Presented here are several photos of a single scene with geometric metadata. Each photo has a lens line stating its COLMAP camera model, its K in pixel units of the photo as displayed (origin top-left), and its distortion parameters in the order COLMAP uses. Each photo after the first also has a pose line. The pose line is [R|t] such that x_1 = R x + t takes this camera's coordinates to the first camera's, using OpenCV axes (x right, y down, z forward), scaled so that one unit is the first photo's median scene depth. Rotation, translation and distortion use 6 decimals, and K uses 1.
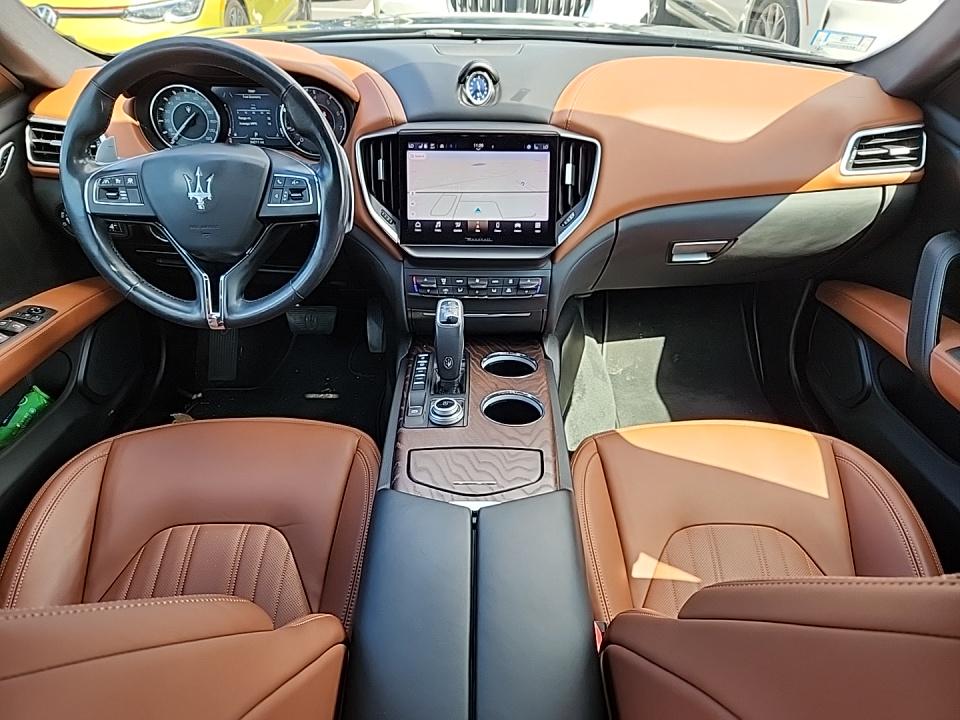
lens RADIAL K [[654.4, 0, 483.0], [0, 654.4, 360.6], [0, 0, 1]] dist [0.056089, -0.047163]
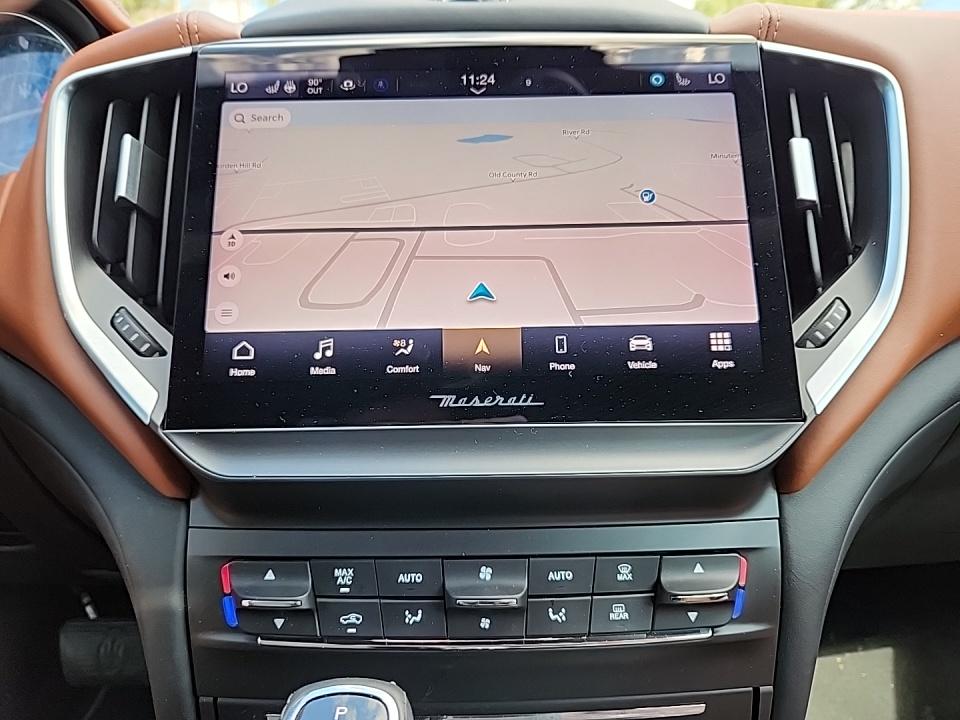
lens RADIAL K [[654.4, 0, 481.3], [0, 654.4, 365.2], [0, 0, 1]] dist [0.056089, -0.047163]
pose [[0.999702, -0.024089, 0.003829, -0.009227], [0.023802, 0.929152, -0.368930, -0.106587], [0.005329, 0.368911, 0.929449, 0.766777]]
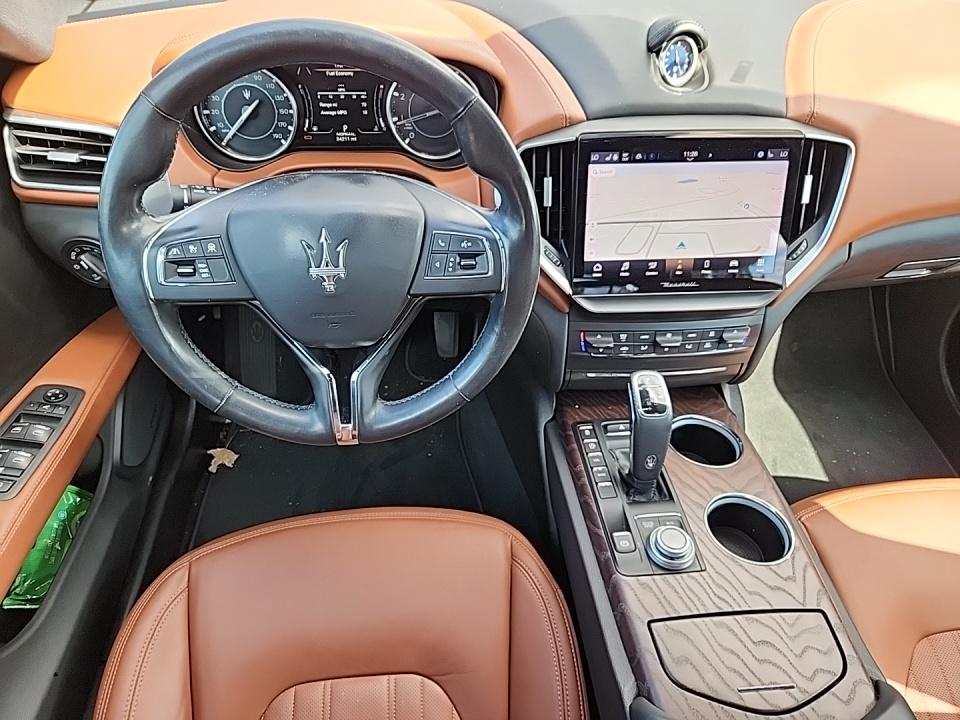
lens RADIAL K [[654.4, 0, 478.2], [0, 654.4, 359.7], [0, 0, 1]] dist [0.056089, -0.047163]
pose [[0.996523, -0.041902, 0.072021, -0.285103], [0.028748, 0.984180, 0.174822, -0.236990], [-0.078207, -0.172143, 0.981963, 0.287188]]
